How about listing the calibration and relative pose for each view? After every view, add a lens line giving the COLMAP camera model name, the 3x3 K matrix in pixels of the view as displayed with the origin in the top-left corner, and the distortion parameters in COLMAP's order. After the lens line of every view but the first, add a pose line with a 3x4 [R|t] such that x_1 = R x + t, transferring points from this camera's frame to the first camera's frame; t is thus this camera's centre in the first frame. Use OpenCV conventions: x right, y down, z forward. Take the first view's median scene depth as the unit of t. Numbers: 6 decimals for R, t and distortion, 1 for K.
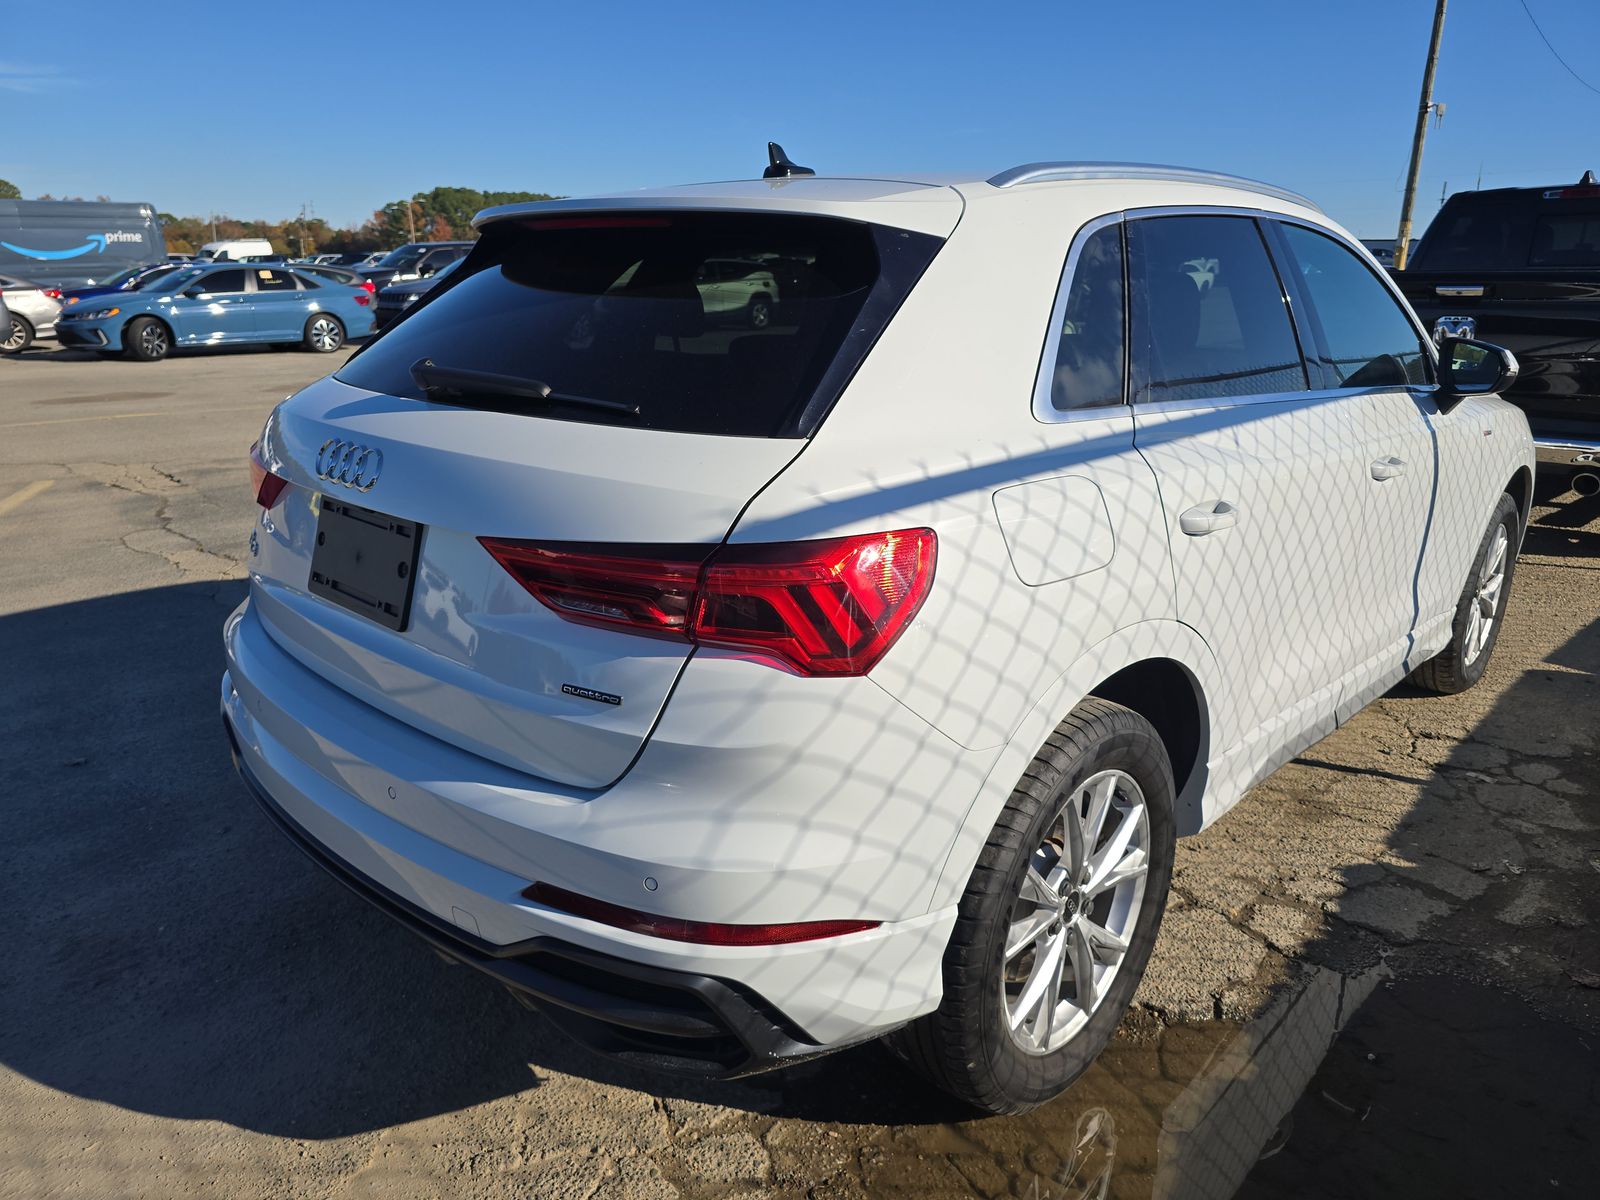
lens RADIAL K [[1060.5, 0, 790.3], [0, 1060.5, 591.5], [0, 0, 1]] dist [-0.001795, -0.012210]
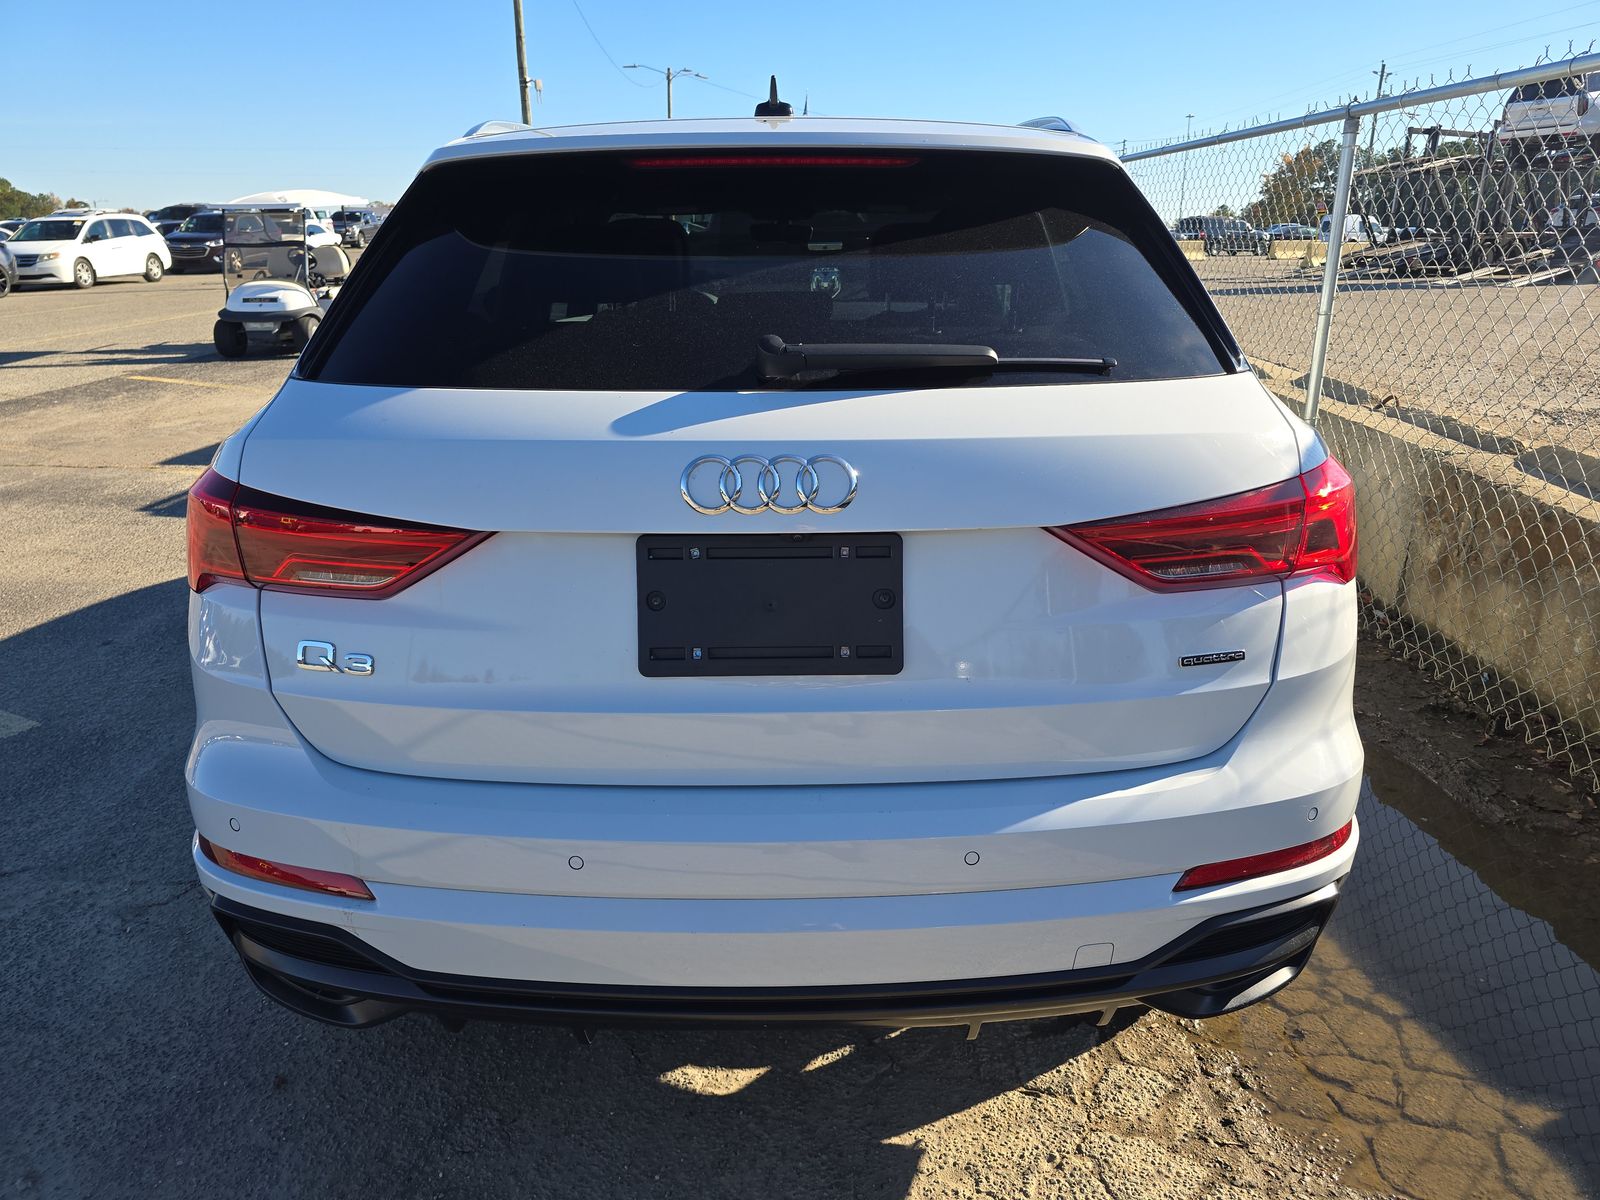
lens RADIAL K [[1060.5, 0, 799.7], [0, 1060.5, 596.8], [0, 0, 1]] dist [-0.001795, -0.012210]
pose [[0.725885, -0.223583, 0.650463, -0.795885], [0.200350, 0.973415, 0.111011, -0.103347], [-0.657991, 0.049739, 0.751382, 0.386261]]
